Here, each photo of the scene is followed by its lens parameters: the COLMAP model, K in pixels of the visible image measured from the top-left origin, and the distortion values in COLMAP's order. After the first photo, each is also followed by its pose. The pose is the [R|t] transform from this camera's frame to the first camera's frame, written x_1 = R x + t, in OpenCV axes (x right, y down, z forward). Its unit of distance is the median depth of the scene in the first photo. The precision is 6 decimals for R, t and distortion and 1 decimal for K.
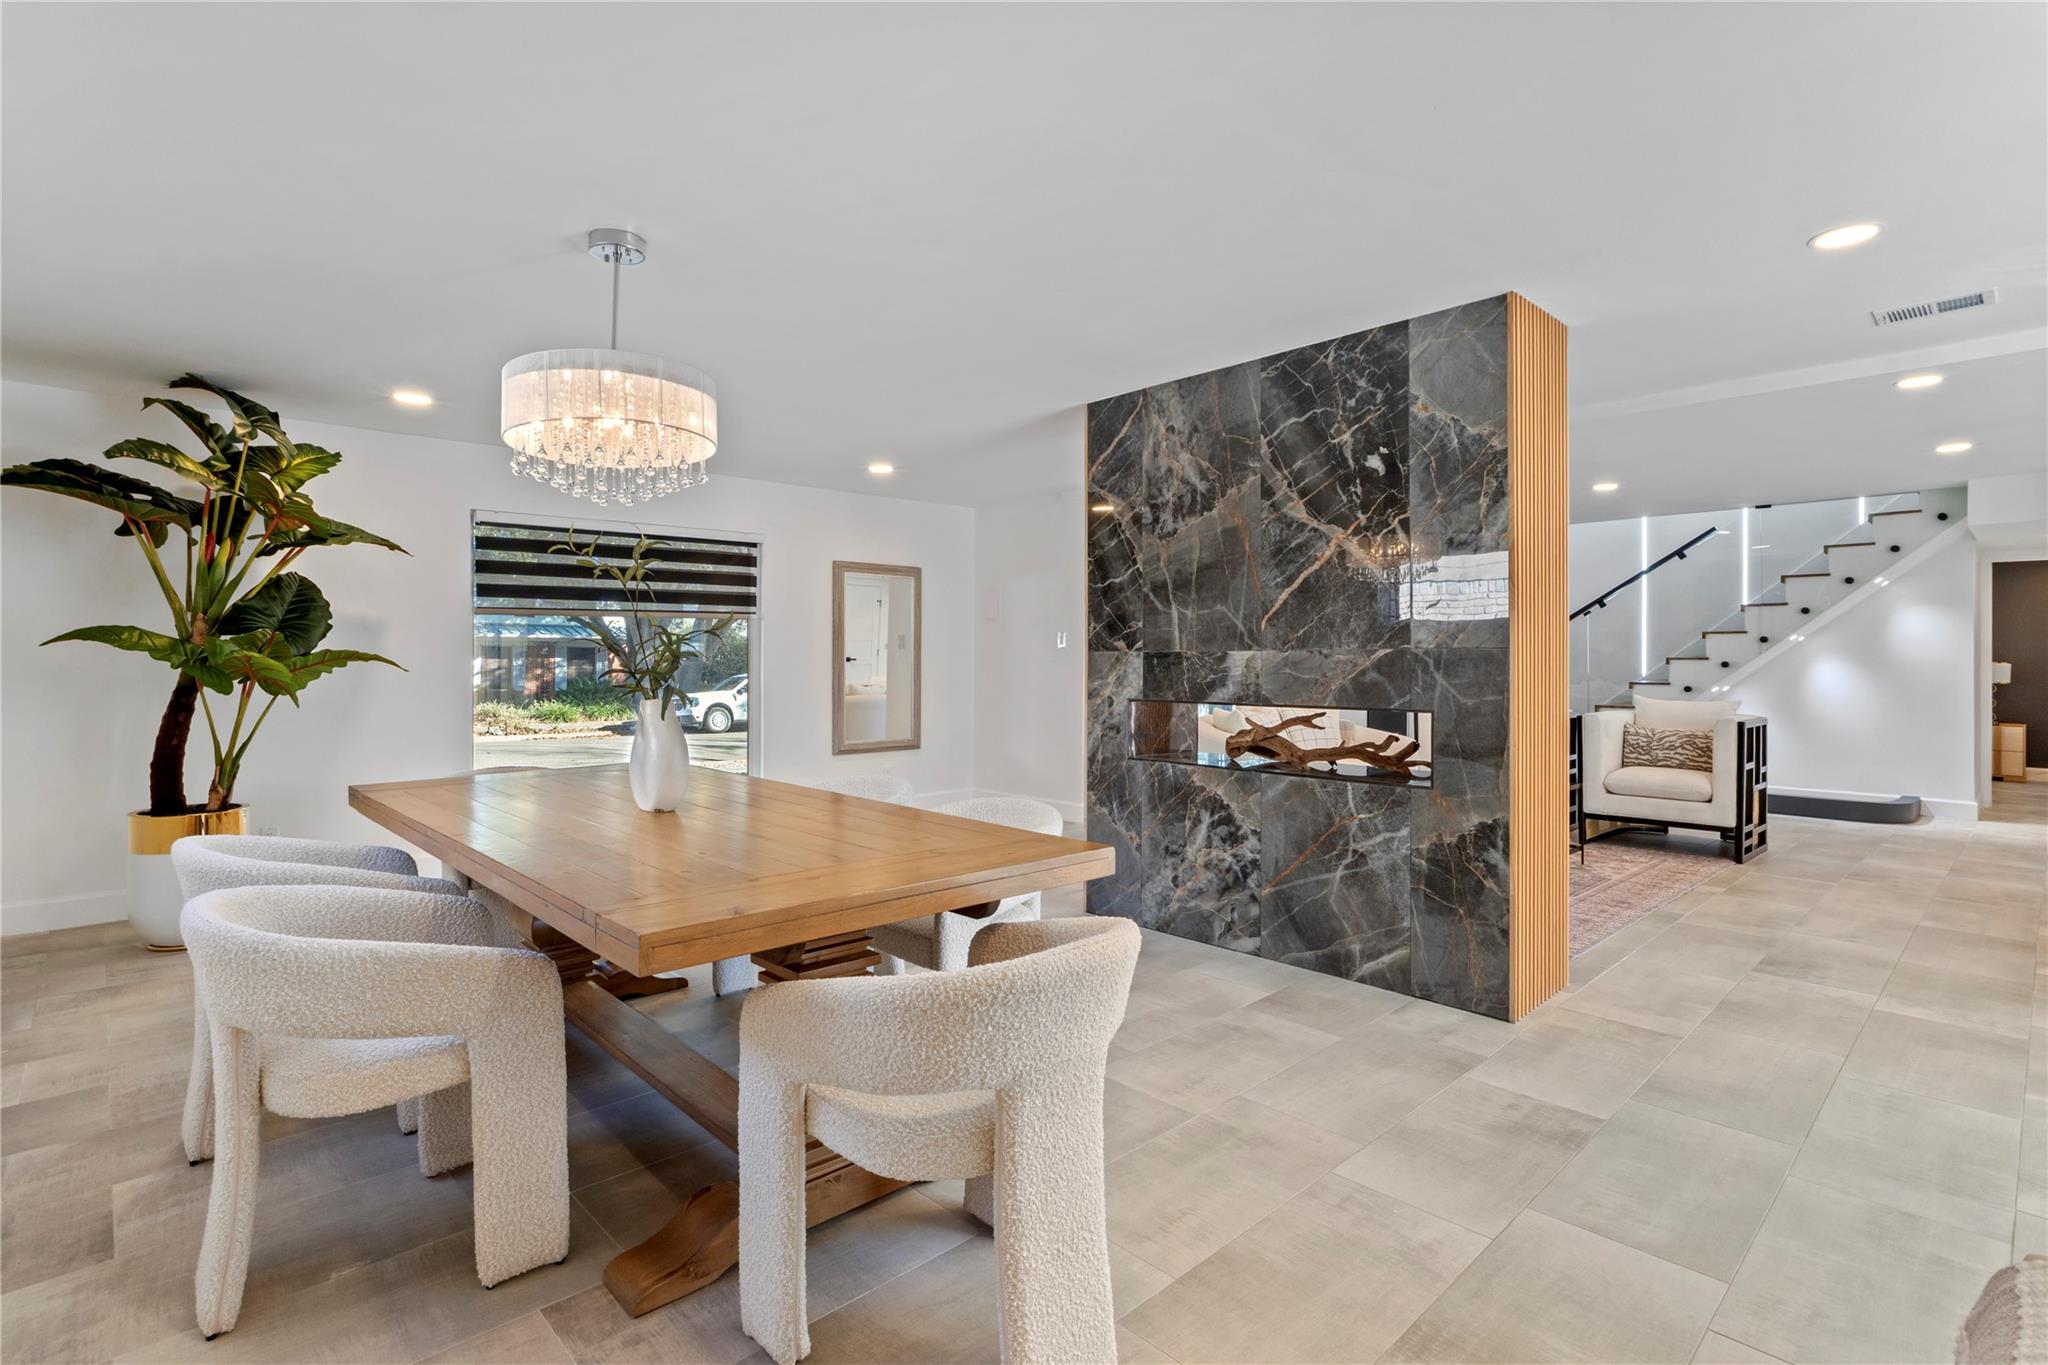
lens RADIAL K [[1011.2, 0, 1020.3], [0, 1011.2, 681.0], [0, 0, 1]] dist [-0.004767, -0.000550]
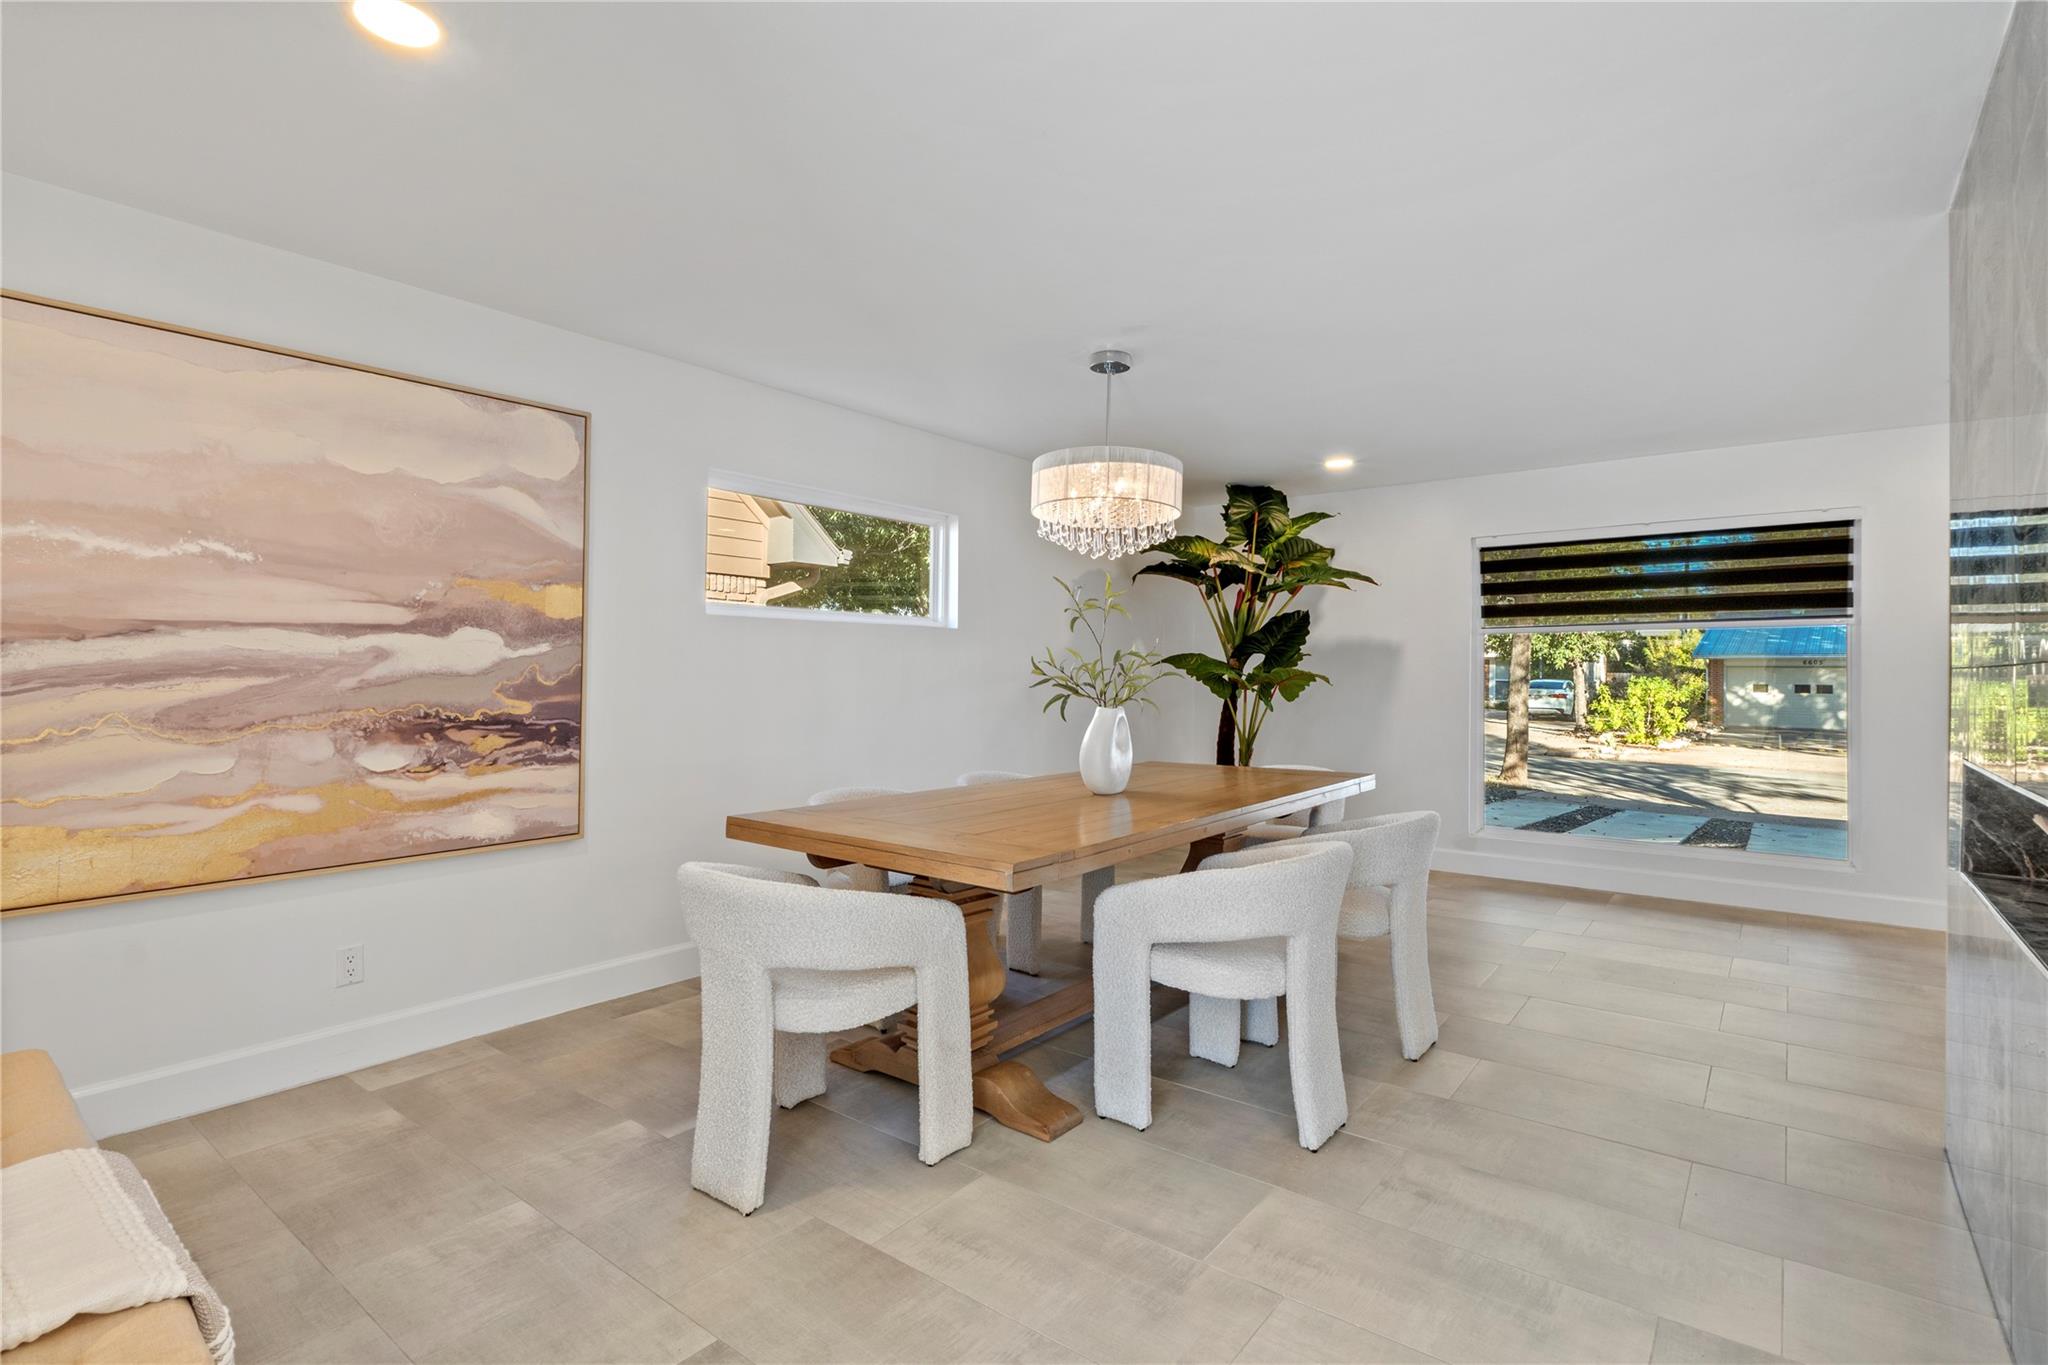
lens RADIAL K [[1011.2, 0, 1024.4], [0, 1011.2, 672.9], [0, 0, 1]] dist [-0.004767, -0.000550]
pose [[0.119113, 0.003560, -0.992874, 0.478182], [-0.029171, 0.999574, 0.000085, -0.010142], [0.992452, 0.028953, 0.119166, 0.389523]]
